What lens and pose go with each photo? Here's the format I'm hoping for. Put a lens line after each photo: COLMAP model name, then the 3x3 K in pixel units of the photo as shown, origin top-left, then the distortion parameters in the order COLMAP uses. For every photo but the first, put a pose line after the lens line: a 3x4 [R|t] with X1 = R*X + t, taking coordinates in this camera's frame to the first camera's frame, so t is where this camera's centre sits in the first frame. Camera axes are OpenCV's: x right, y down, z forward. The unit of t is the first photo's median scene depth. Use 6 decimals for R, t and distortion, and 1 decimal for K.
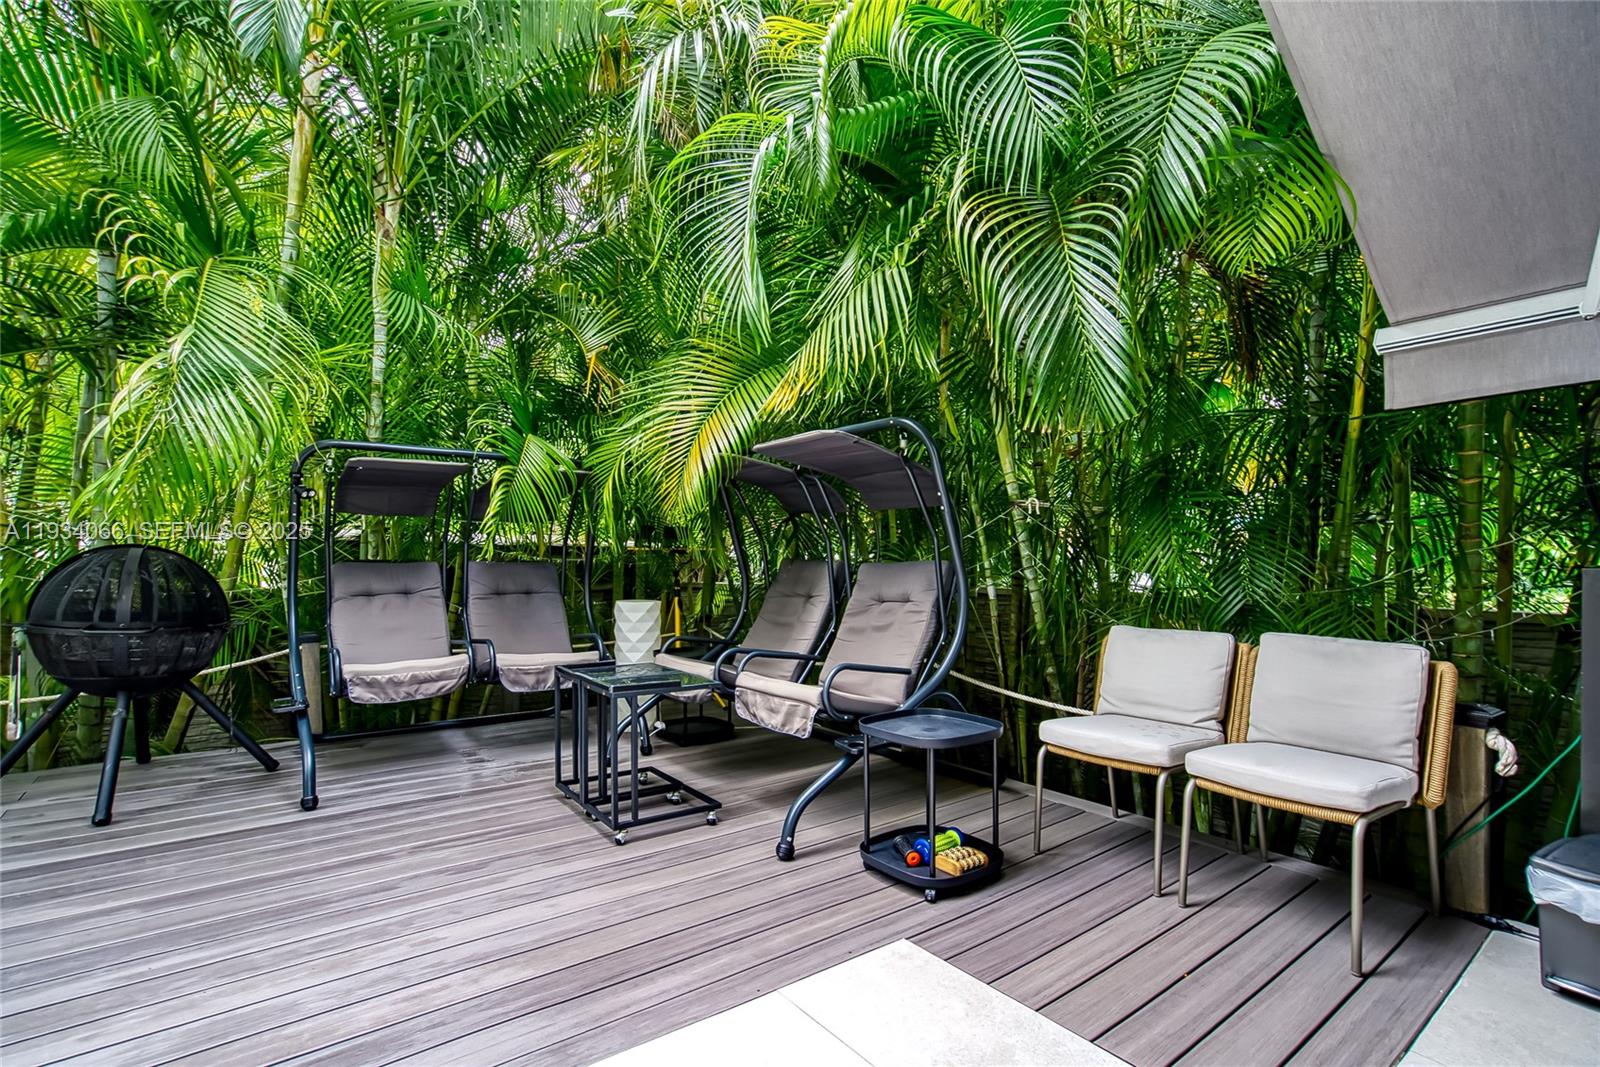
lens RADIAL K [[737.3, 0, 802.5], [0, 737.3, 558.0], [0, 0, 1]] dist [-0.020480, 0.000360]
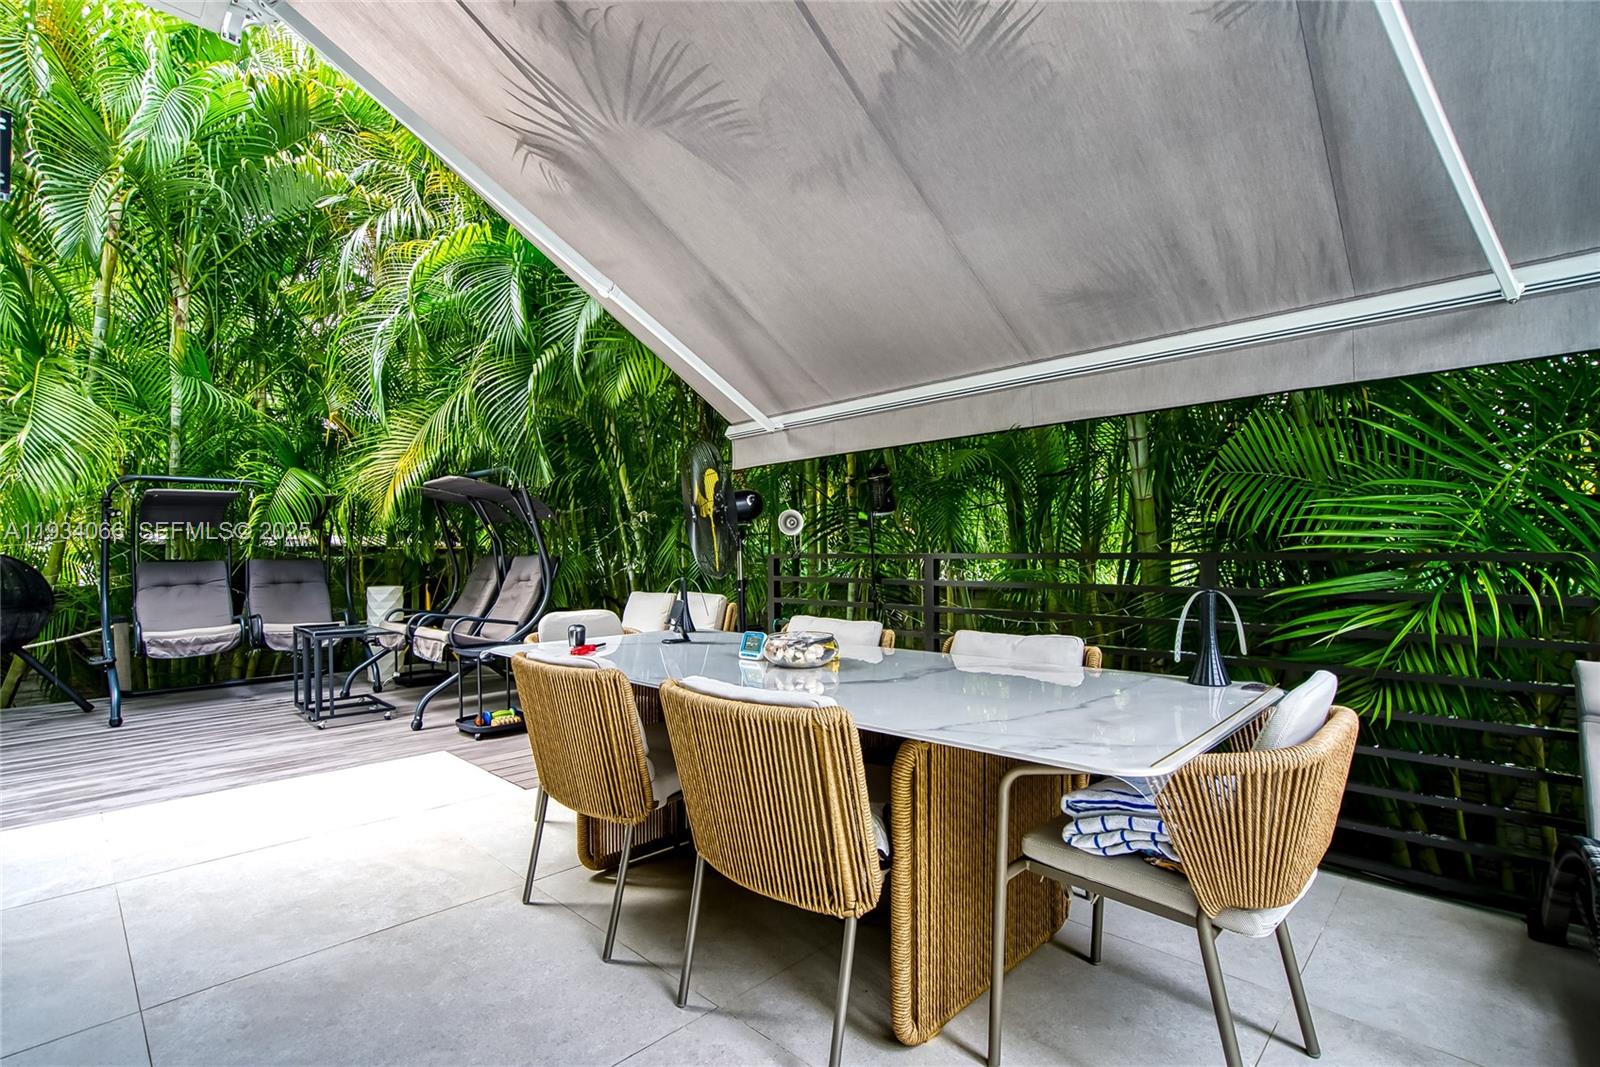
lens RADIAL K [[752.2, 0, 783.1], [0, 752.2, 544.0], [0, 0, 1]] dist [-0.006097, 0.001606]
pose [[0.993232, -0.014040, 0.115297, 0.418442], [0.014971, 0.999862, -0.007207, 0.000507], [-0.115180, 0.008884, 0.993305, -0.562987]]
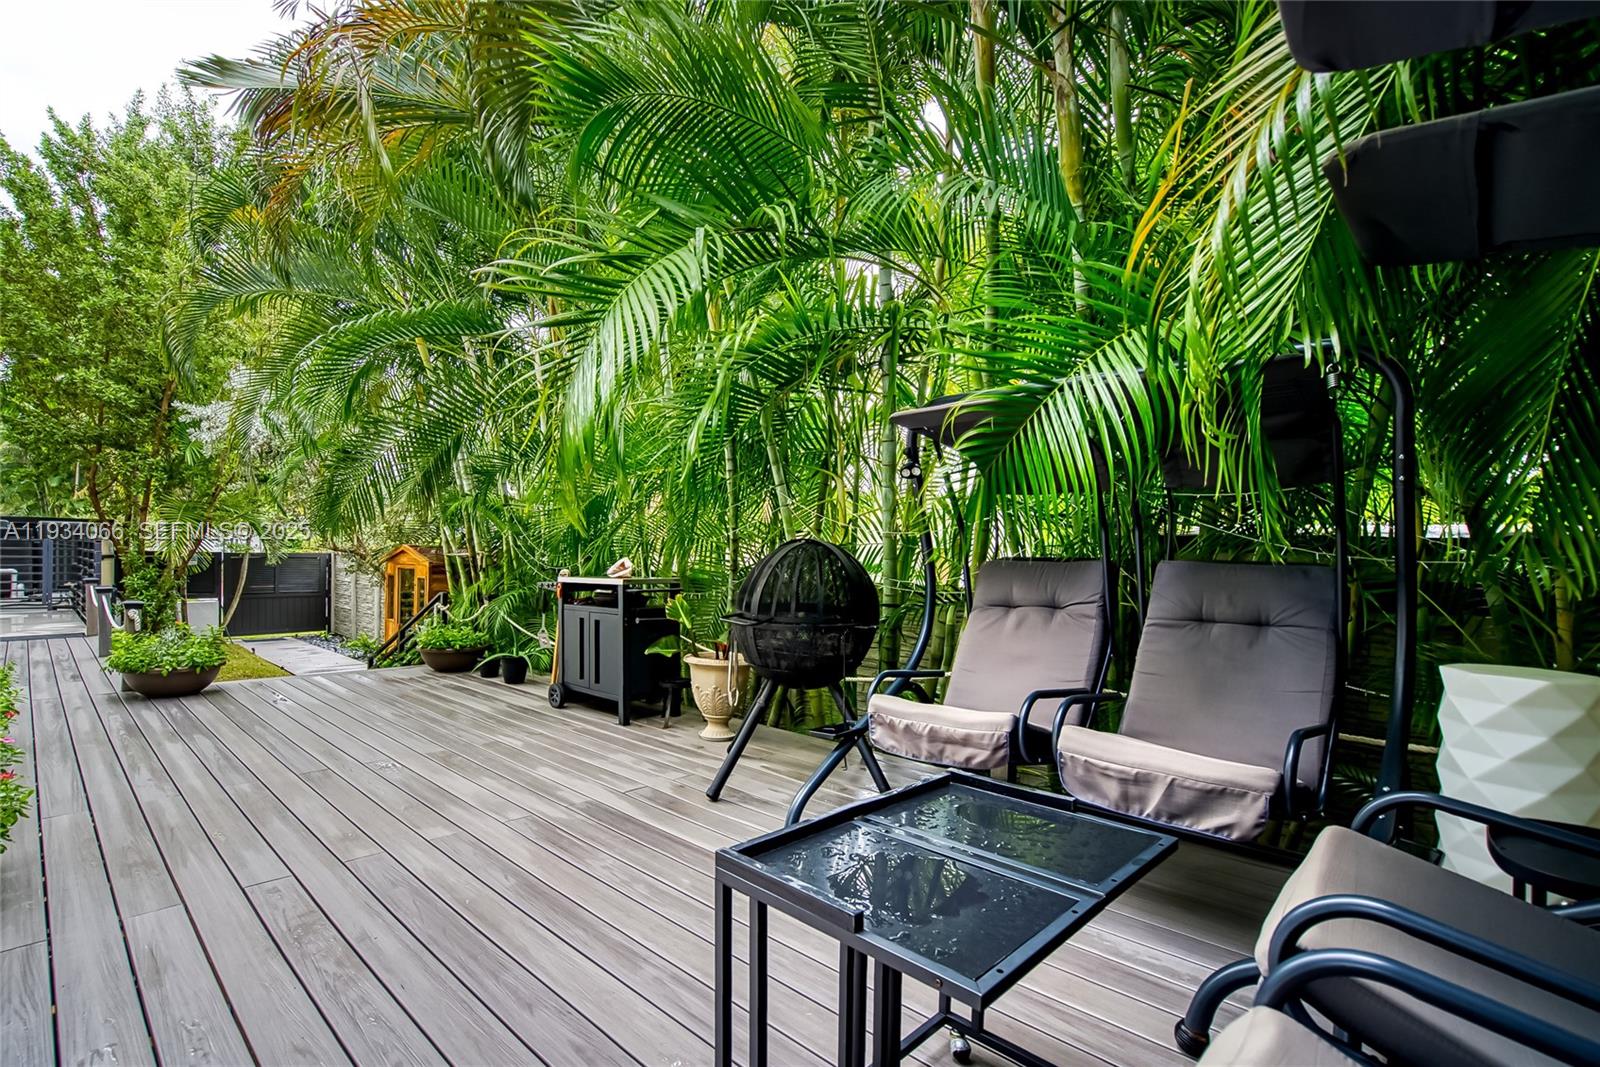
lens RADIAL K [[752.2, 0, 783.1], [0, 752.2, 544.0], [0, 0, 1]] dist [-0.006097, 0.001606]
pose [[0.152249, -0.008390, -0.988307, 0.127611], [-0.004389, 0.999948, -0.009165, -0.003781], [0.988332, 0.005733, 0.152204, 0.687647]]
